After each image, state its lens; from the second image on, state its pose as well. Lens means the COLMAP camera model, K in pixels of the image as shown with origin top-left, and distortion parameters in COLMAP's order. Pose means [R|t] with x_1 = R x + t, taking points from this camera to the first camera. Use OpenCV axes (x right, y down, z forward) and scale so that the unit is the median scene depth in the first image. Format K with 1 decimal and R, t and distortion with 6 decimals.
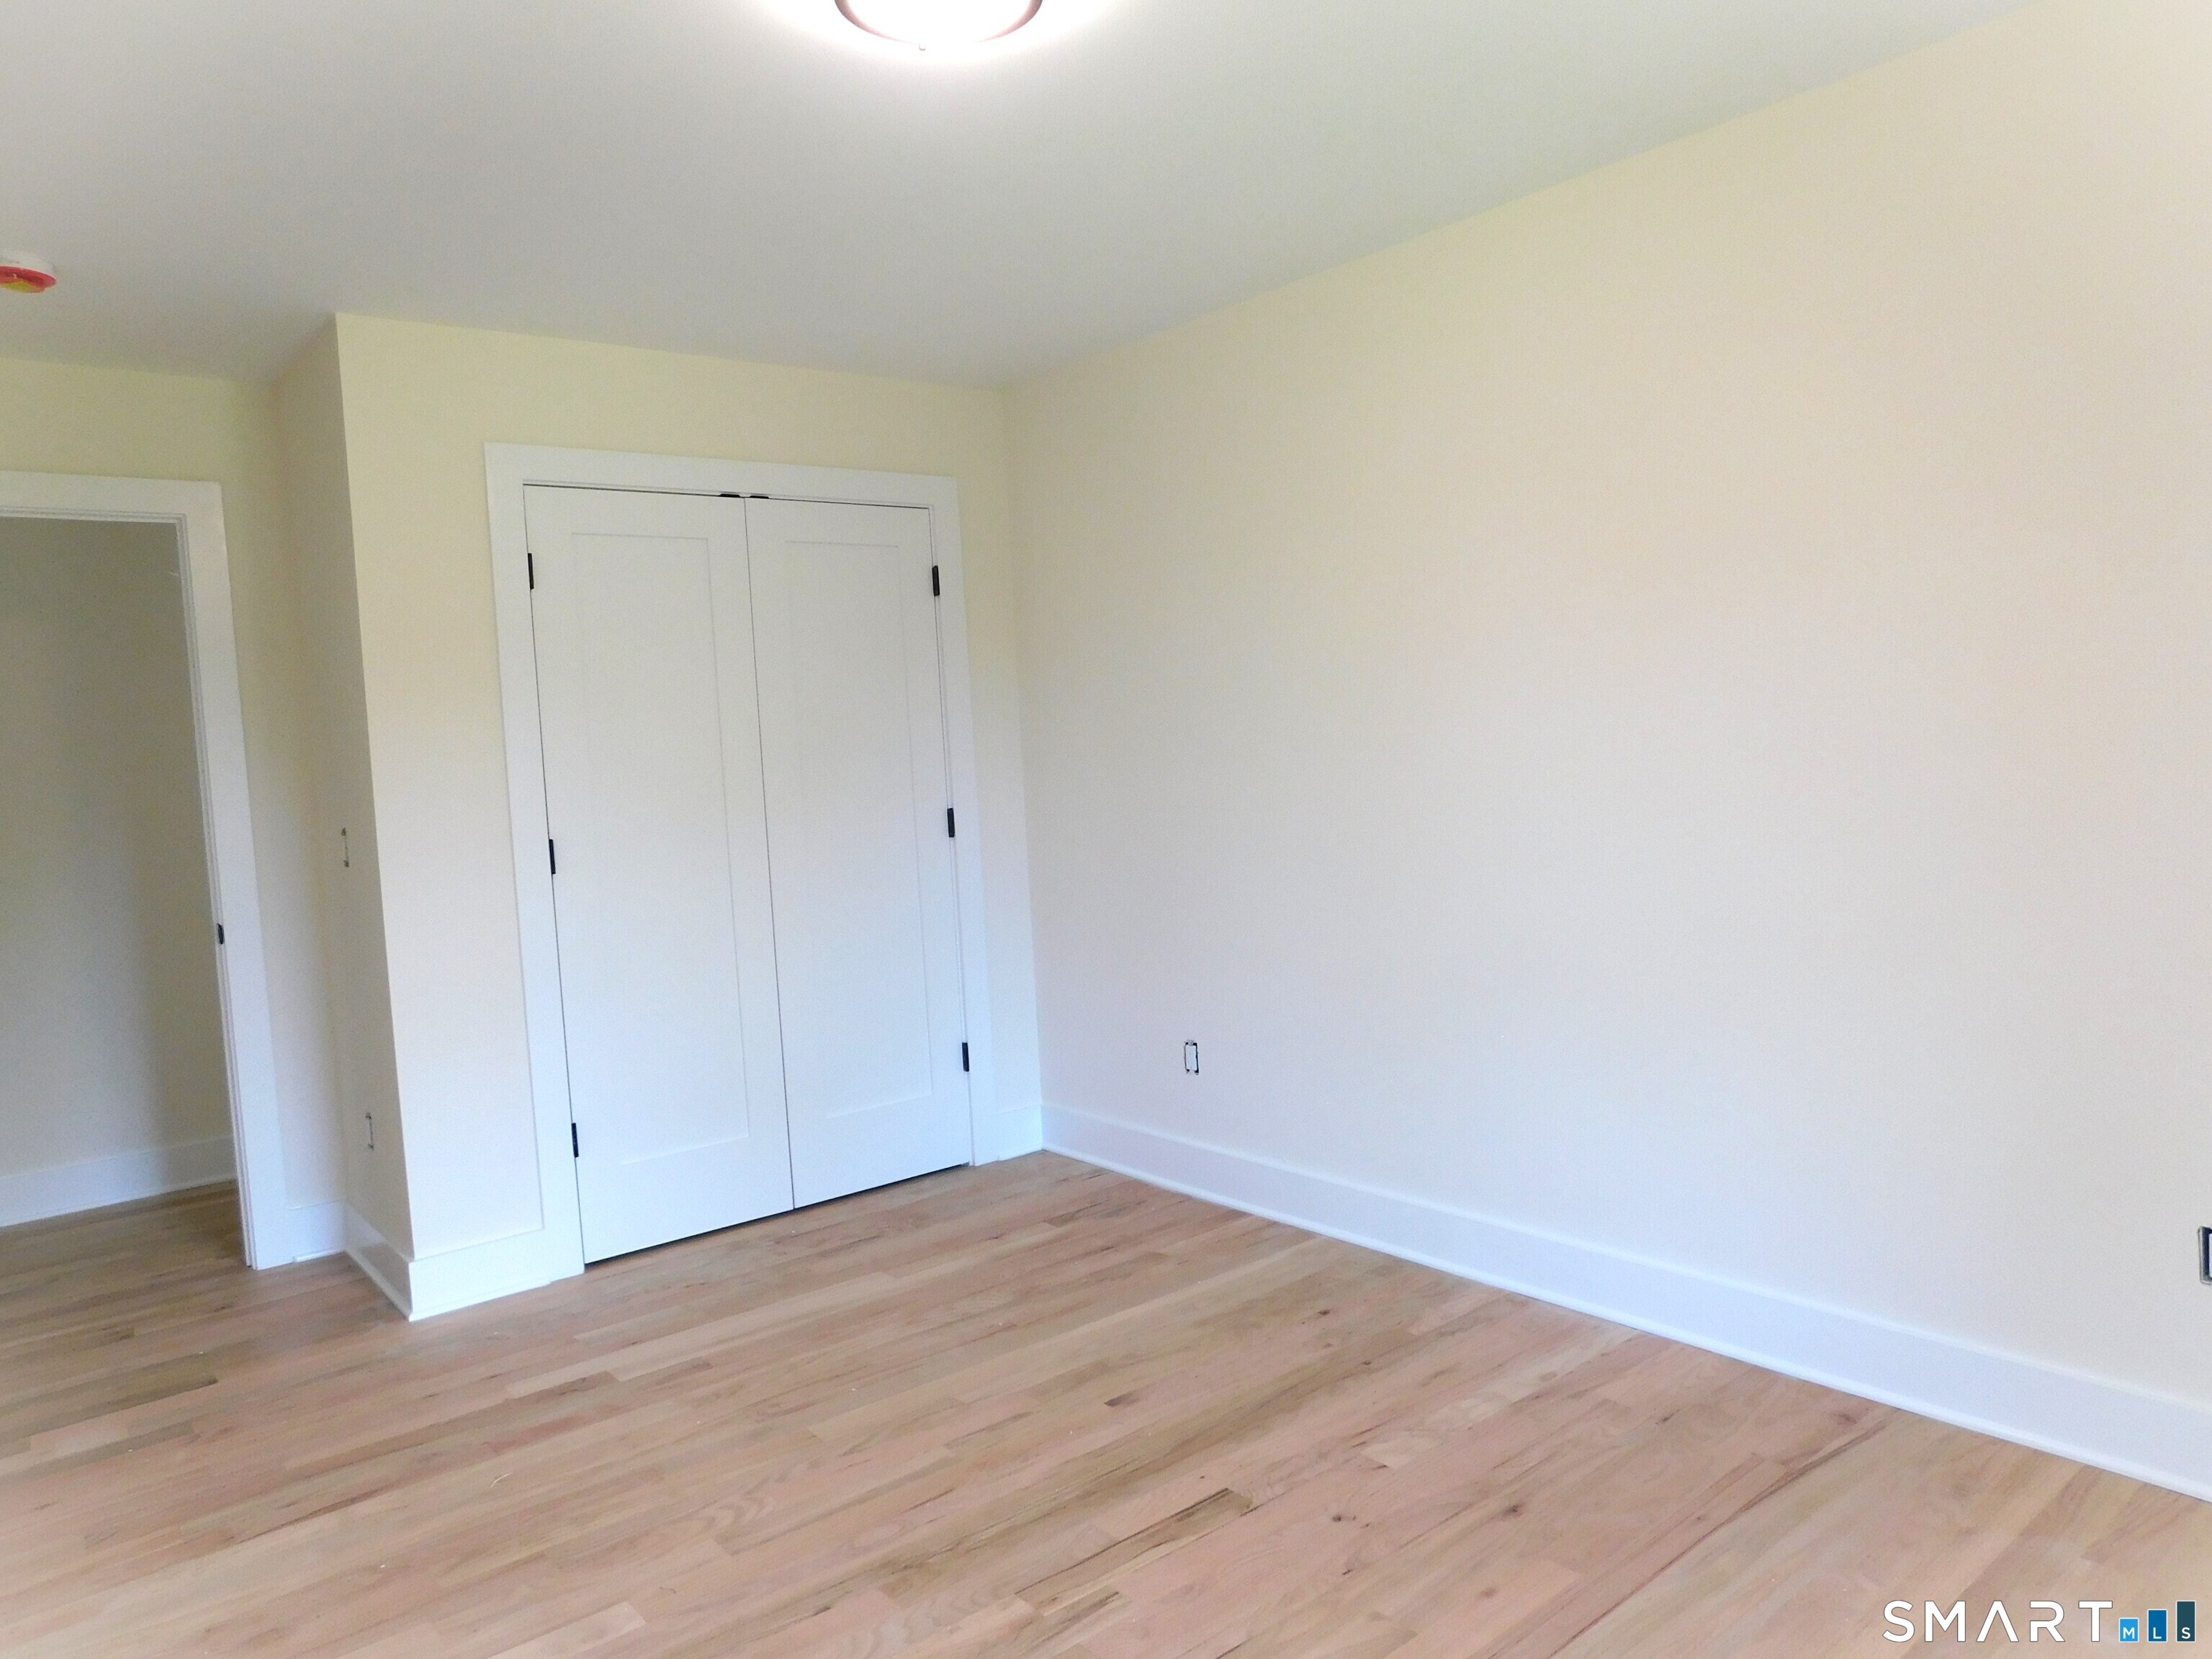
lens RADIAL K [[1472.7, 0, 1107.0], [0, 1472.7, 824.1], [0, 0, 1]] dist [-0.074900, 0.072531]
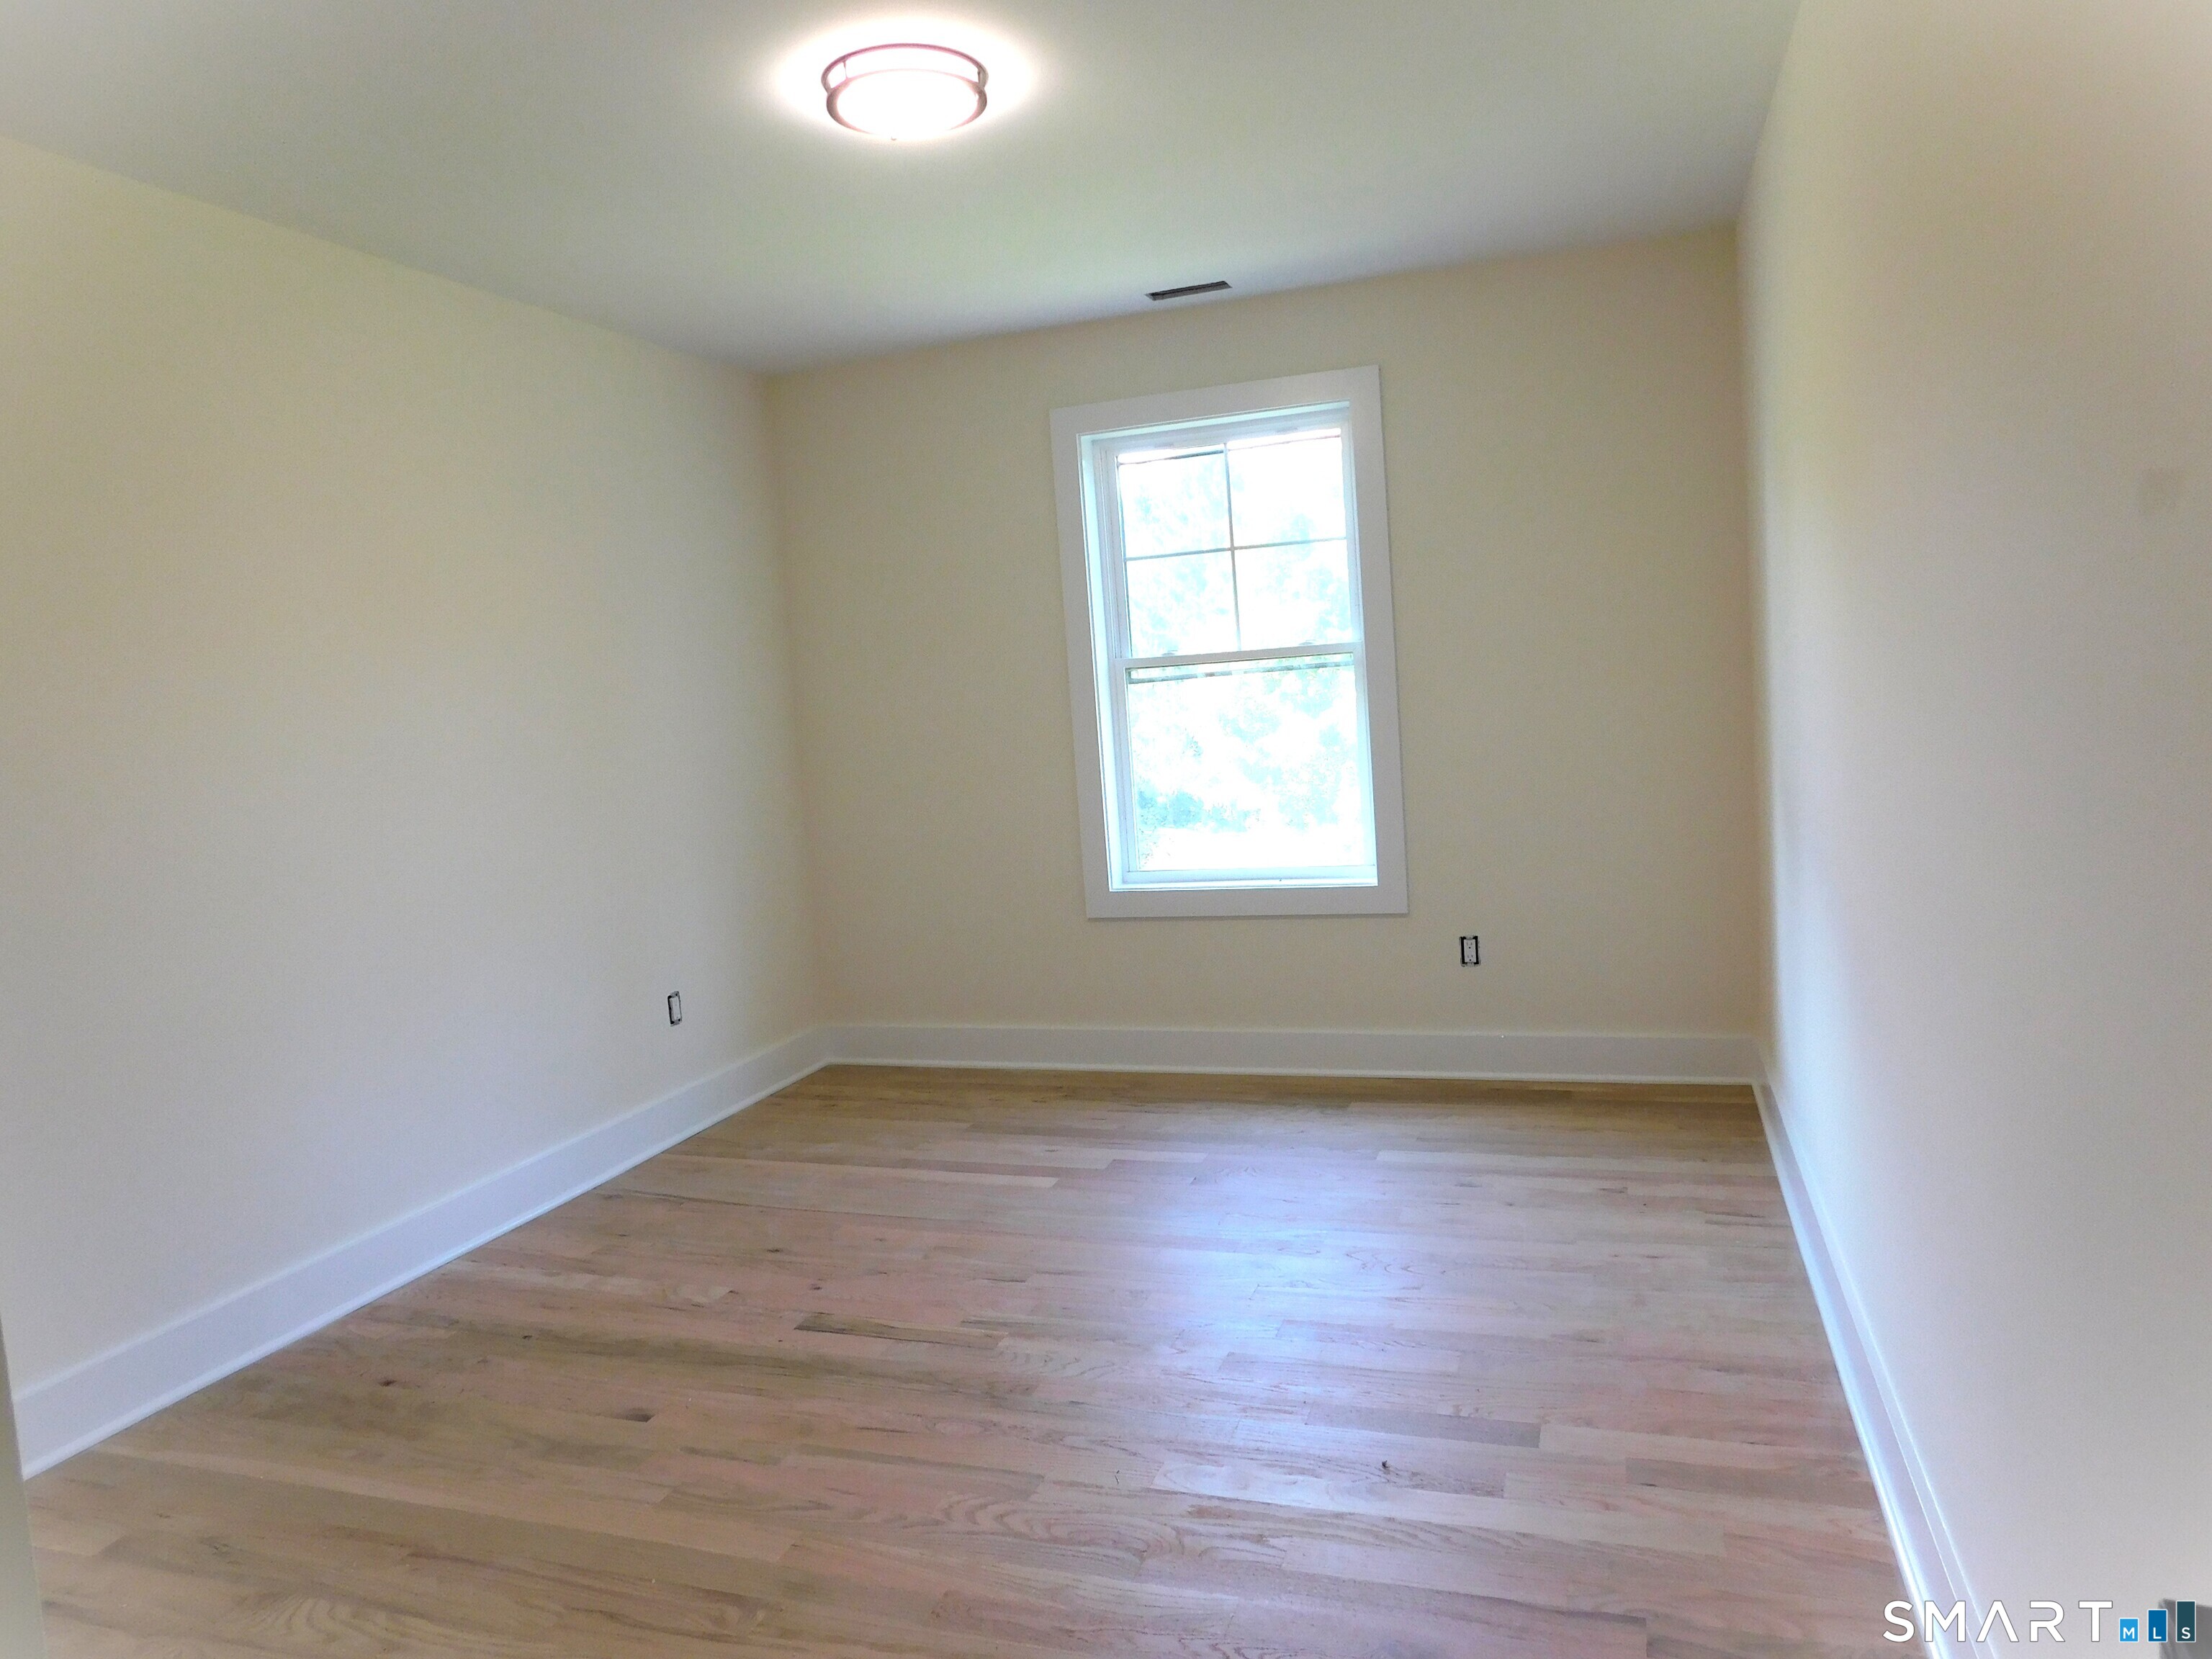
lens RADIAL K [[1472.7, 0, 1107.0], [0, 1472.7, 824.1], [0, 0, 1]] dist [-0.074900, 0.072531]
pose [[-0.515212, 0.012959, 0.856965, -0.879220], [0.147827, 0.986244, 0.073961, -0.000510], [-0.844218, 0.164788, -0.510040, 1.080453]]
